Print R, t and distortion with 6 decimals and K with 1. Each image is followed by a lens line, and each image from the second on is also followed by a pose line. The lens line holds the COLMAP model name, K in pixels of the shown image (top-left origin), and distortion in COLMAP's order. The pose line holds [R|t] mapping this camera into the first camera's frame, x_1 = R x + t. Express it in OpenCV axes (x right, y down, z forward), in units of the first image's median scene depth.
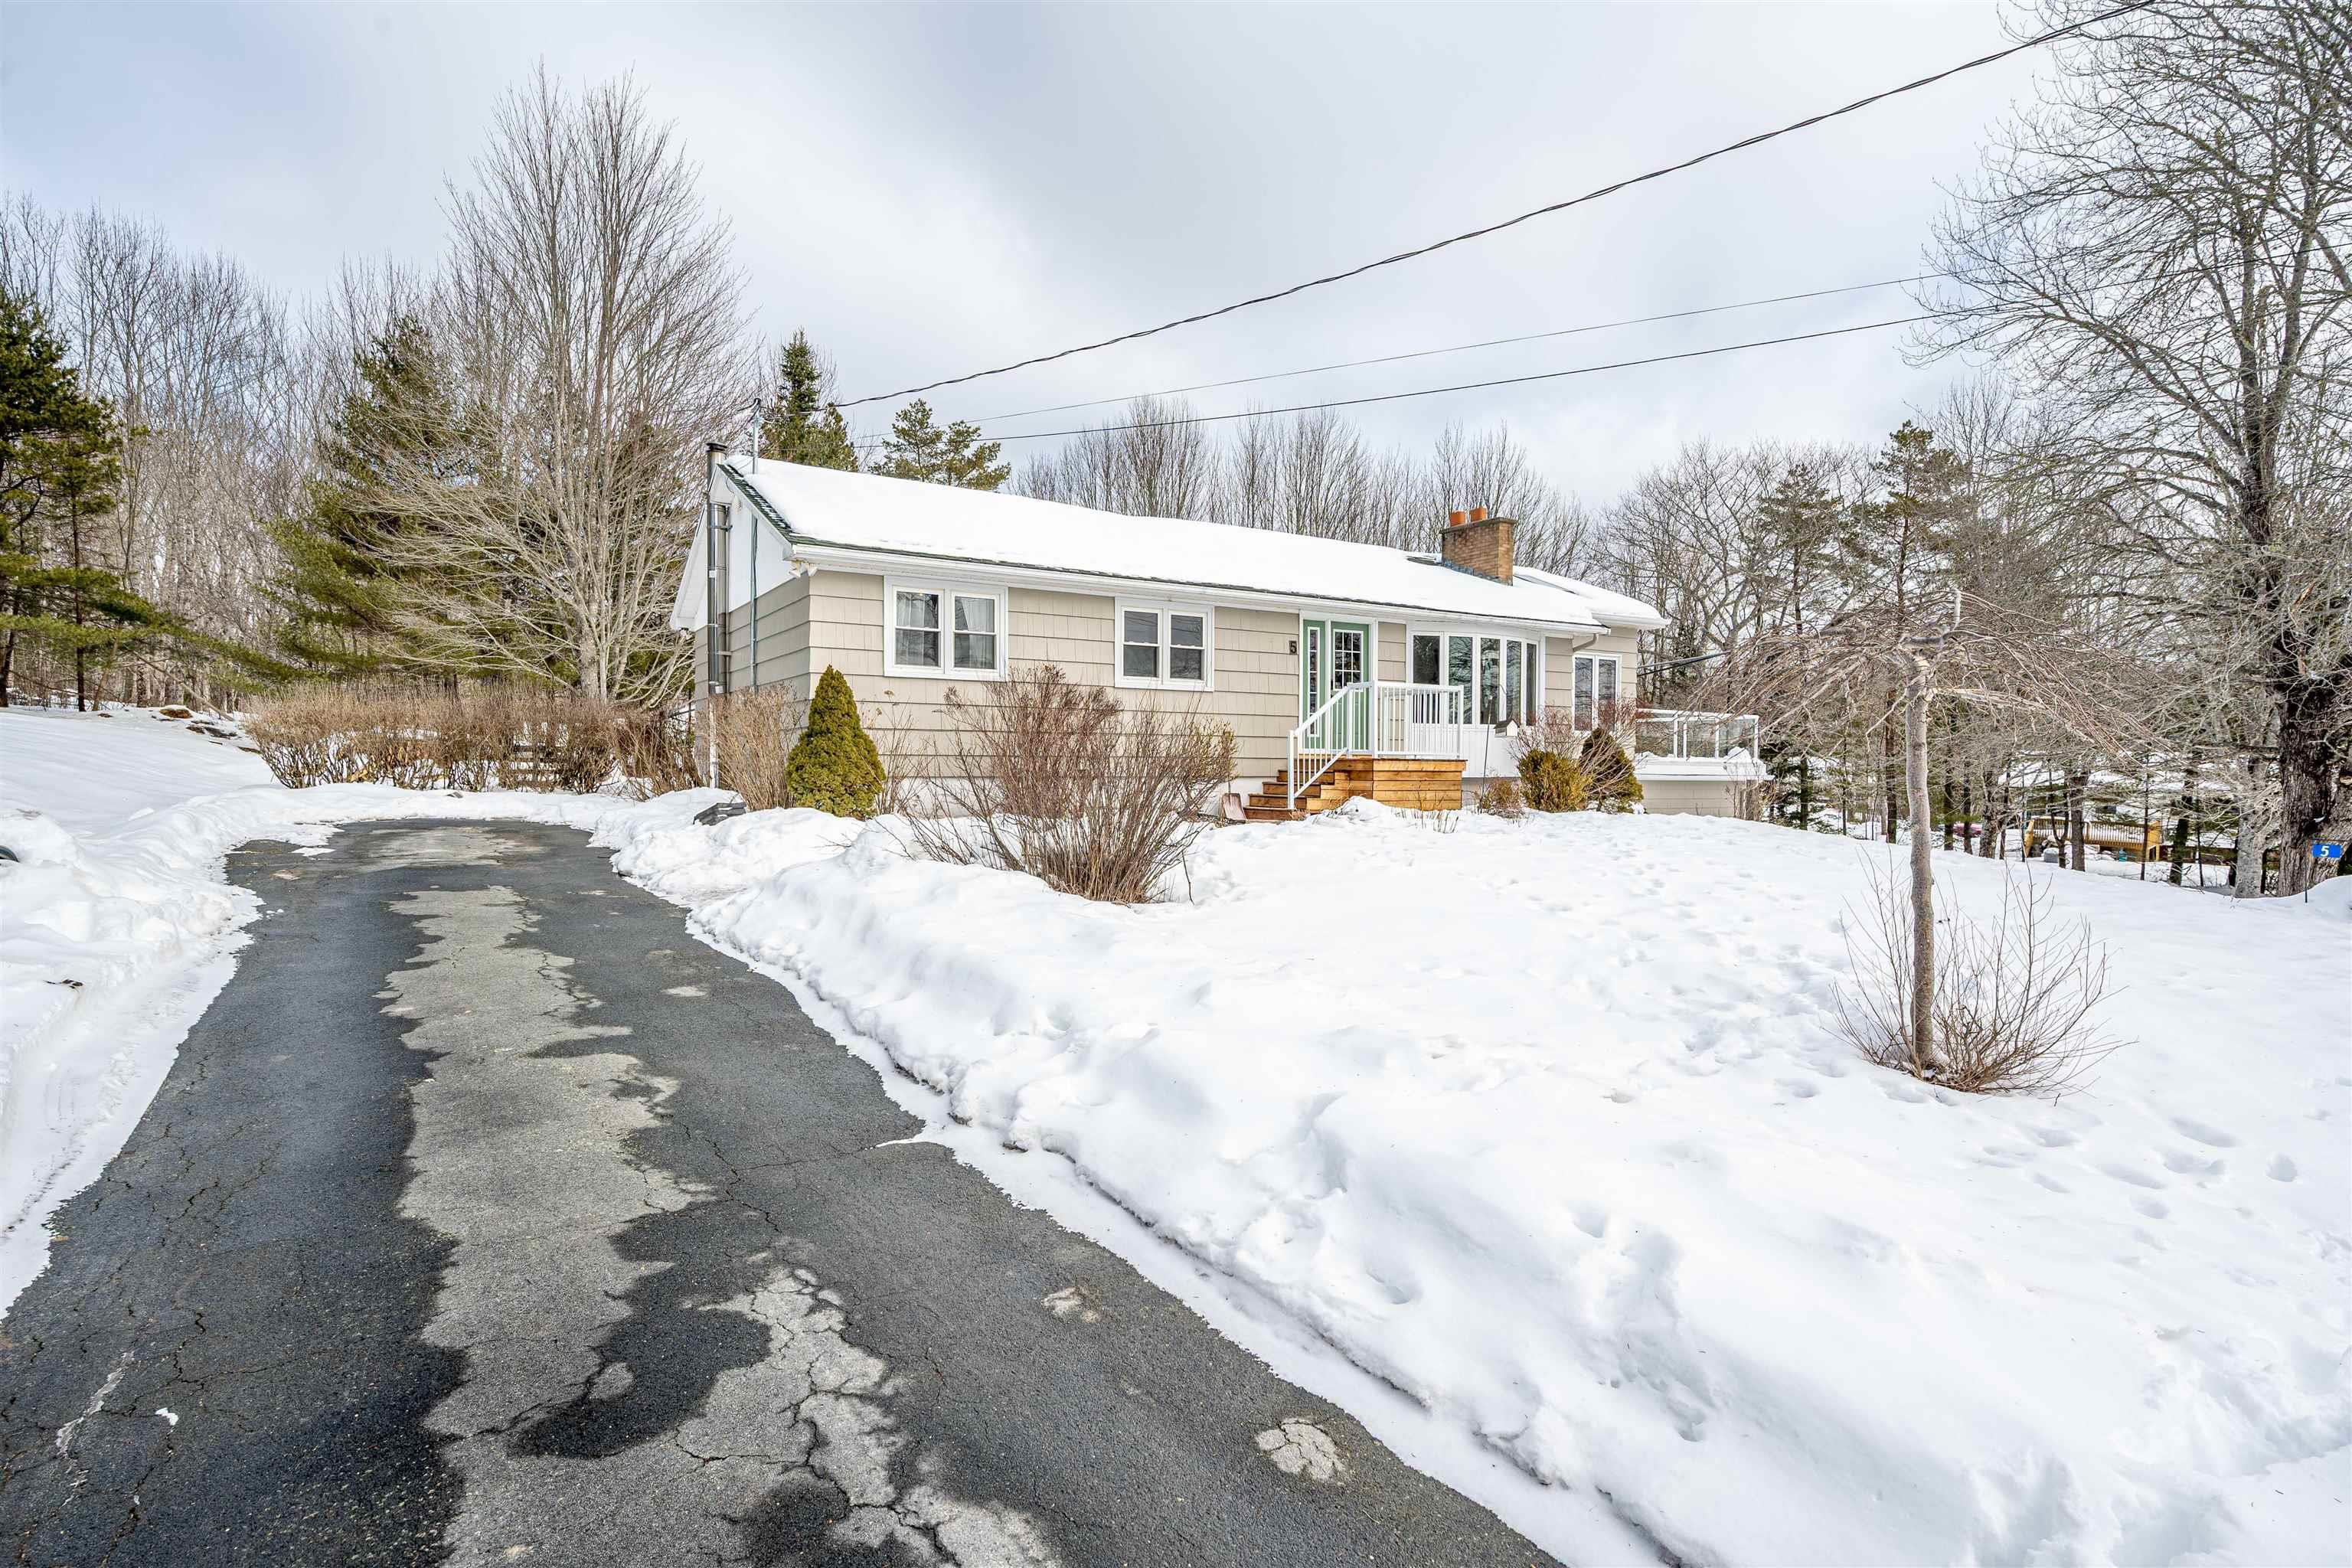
lens RADIAL K [[1177.6, 0, 1176.3], [0, 1177.6, 738.0], [0, 0, 1]] dist [0.000755, -0.000069]
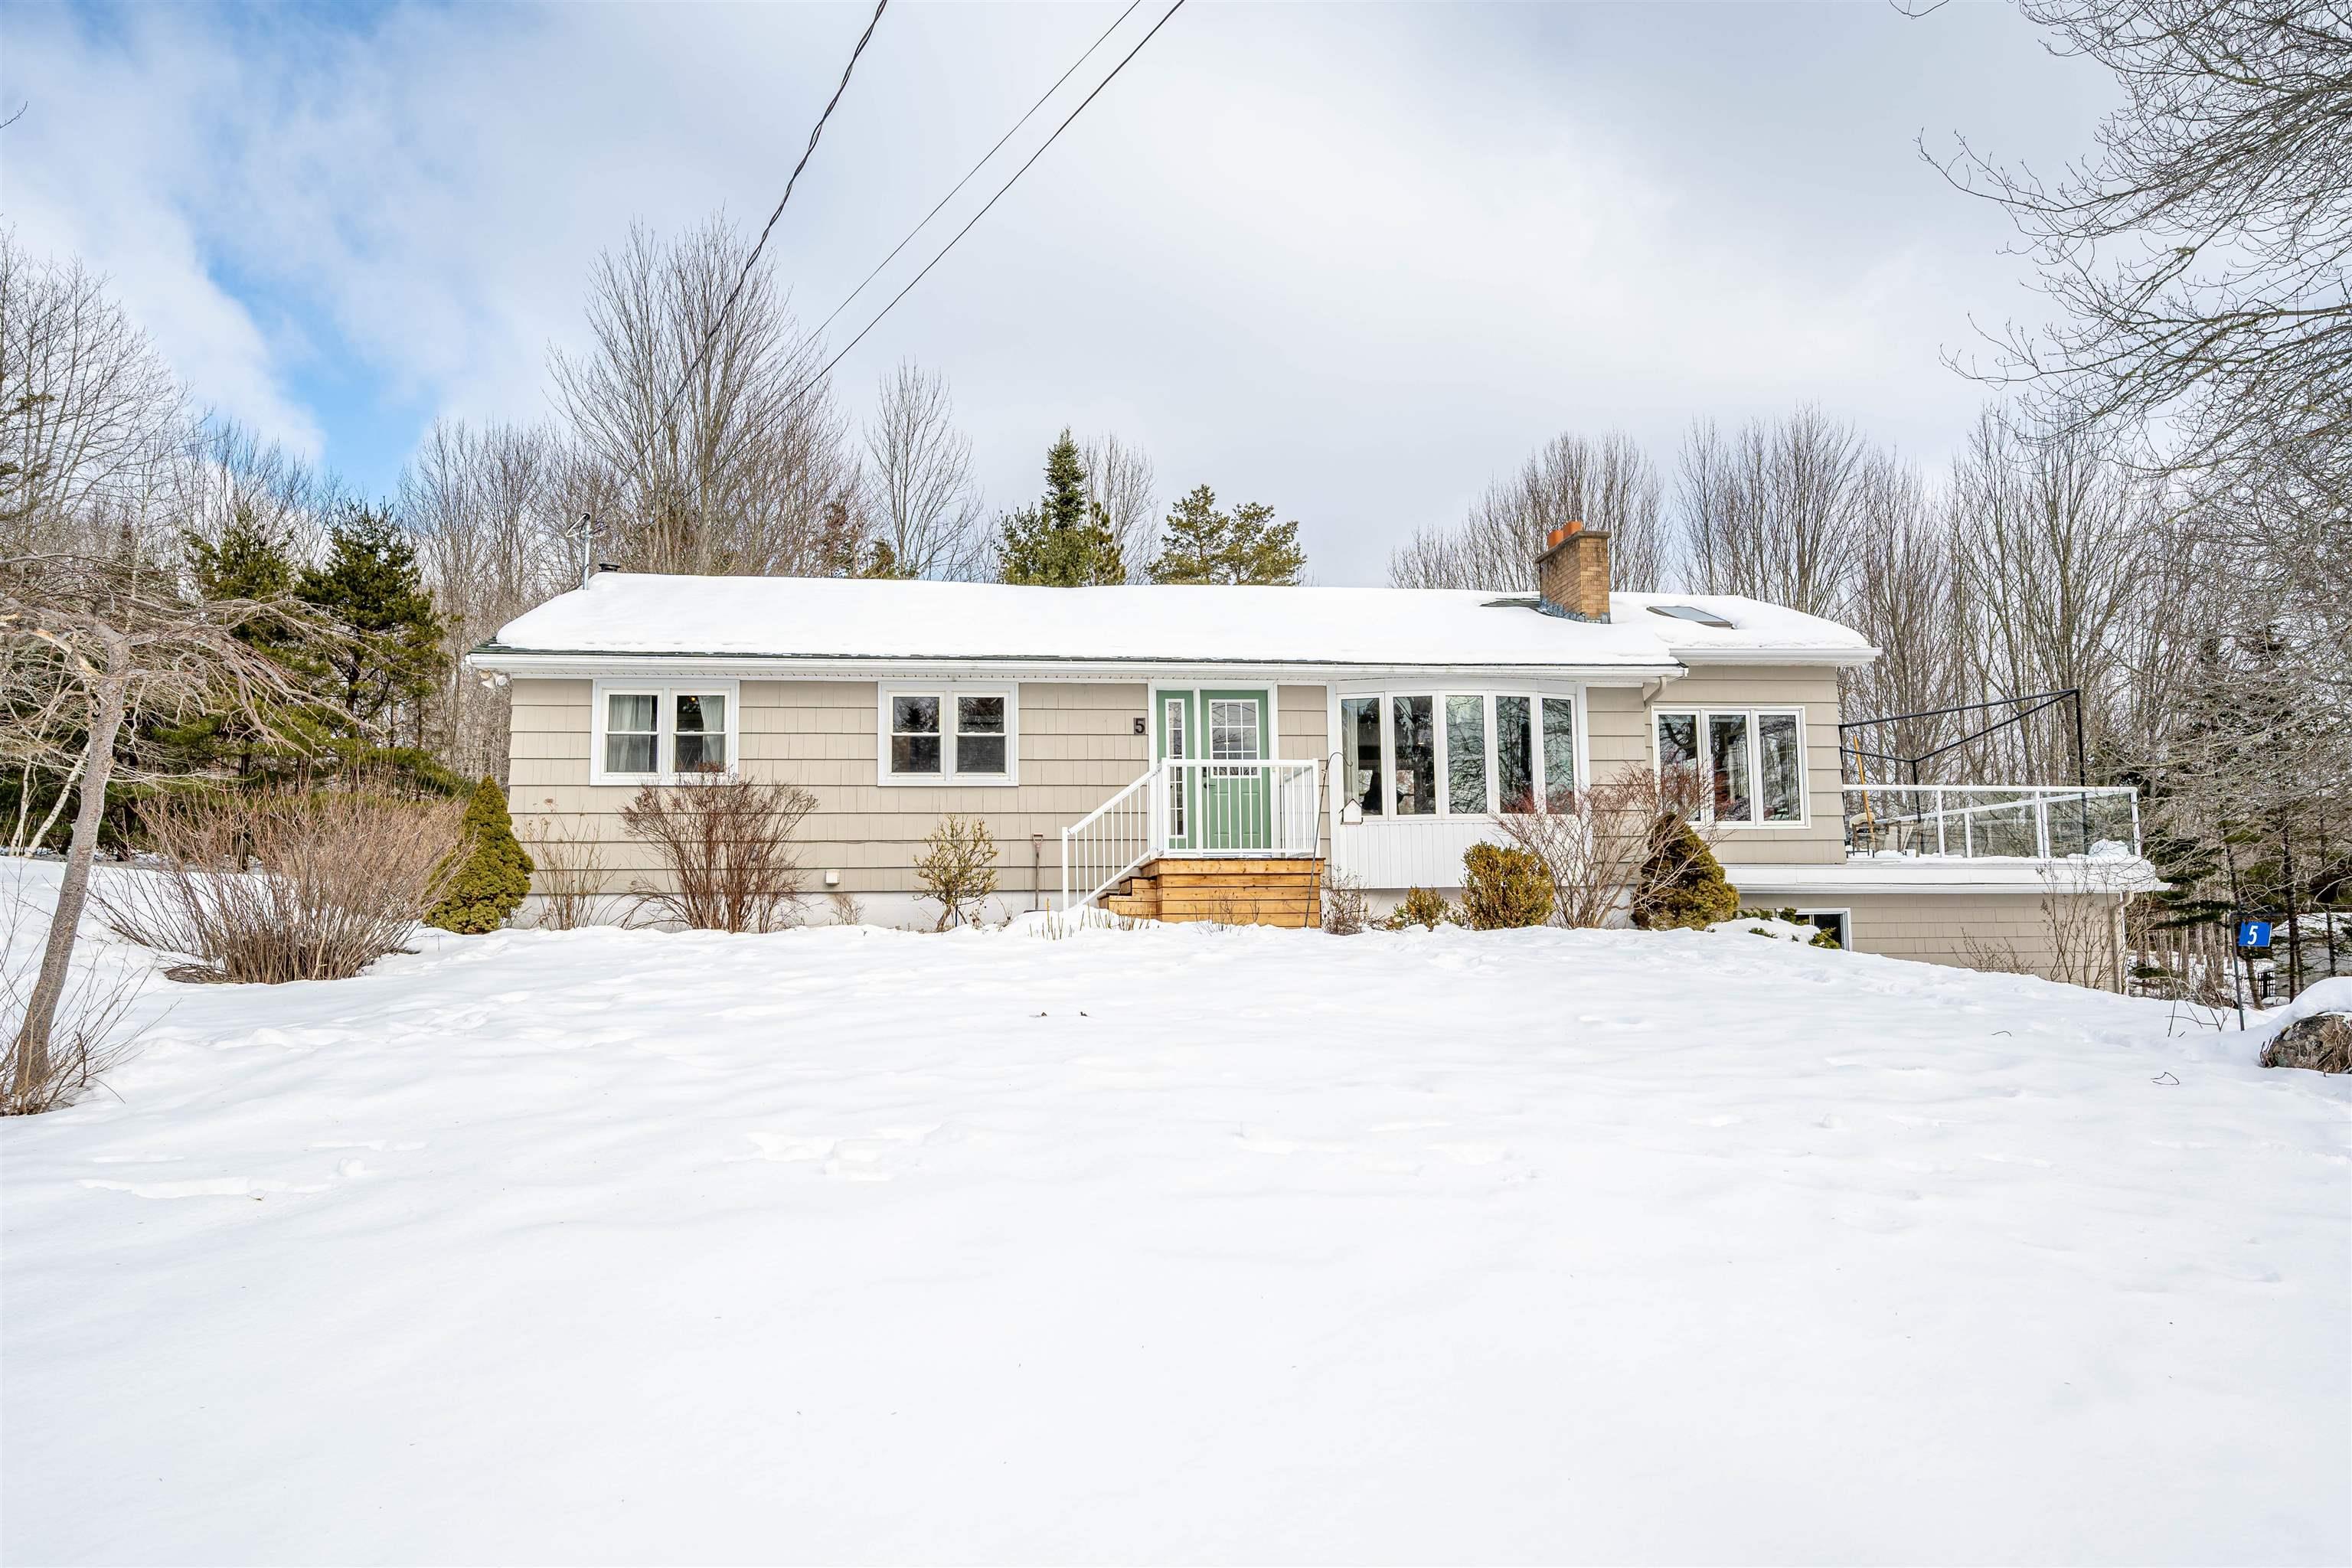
lens RADIAL K [[1464.7, 0, 1176.0], [0, 1464.7, 784.0], [0, 0, 1]] dist [0.003810, 0.000425]
pose [[0.903743, -0.059498, -0.423921, 0.528554], [0.026970, 0.996240, -0.082328, 0.043121], [0.427225, 0.062970, 0.901950, 0.118473]]
